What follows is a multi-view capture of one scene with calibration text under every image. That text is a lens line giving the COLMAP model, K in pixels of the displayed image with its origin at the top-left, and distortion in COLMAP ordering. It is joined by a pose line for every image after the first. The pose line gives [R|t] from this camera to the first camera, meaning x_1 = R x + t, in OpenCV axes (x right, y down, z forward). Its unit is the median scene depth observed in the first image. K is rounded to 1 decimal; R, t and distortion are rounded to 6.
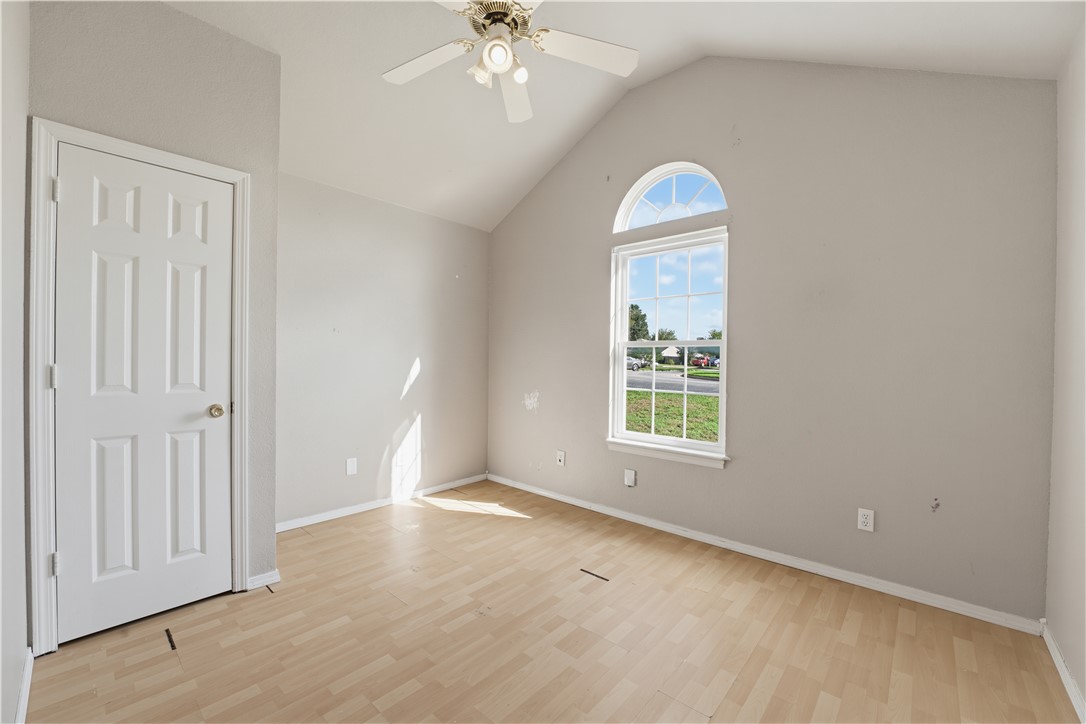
lens RADIAL K [[433.1, 0, 545.0], [0, 433.1, 360.4], [0, 0, 1]] dist [-0.018229, -0.000245]
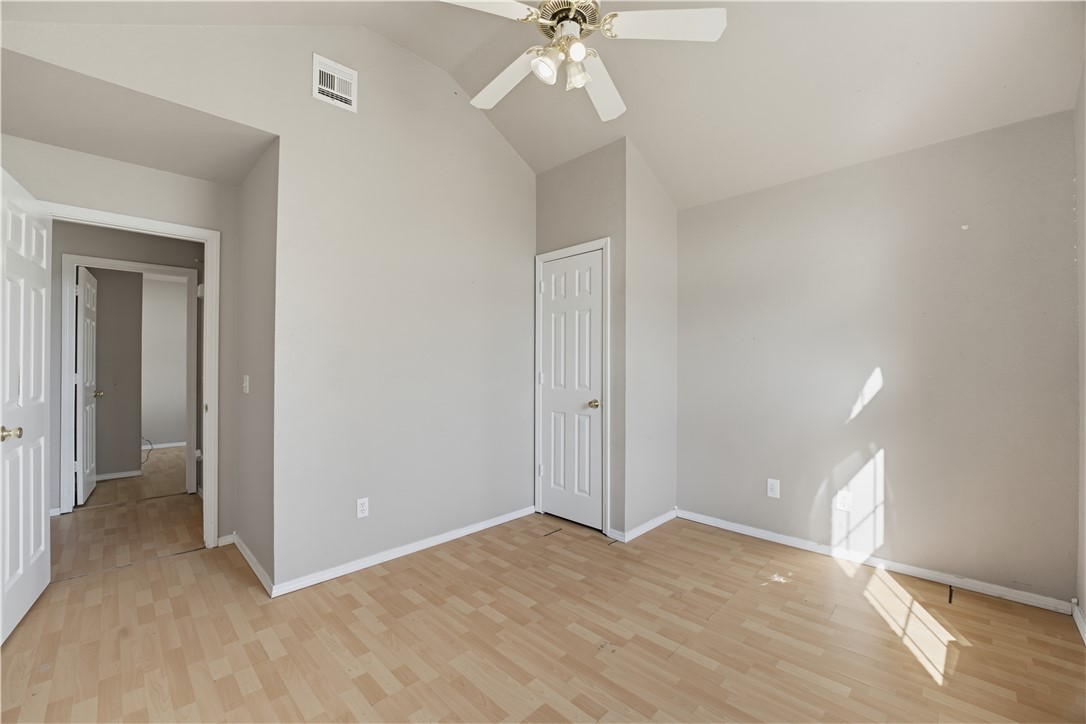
lens RADIAL K [[433.1, 0, 543.2], [0, 433.1, 363.6], [0, 0, 1]] dist [-0.018229, -0.000245]
pose [[-0.029753, -0.014294, -0.999455, 0.470625], [-0.005358, 0.999886, -0.014140, -0.000975], [0.999543, 0.004935, -0.029826, 0.541982]]
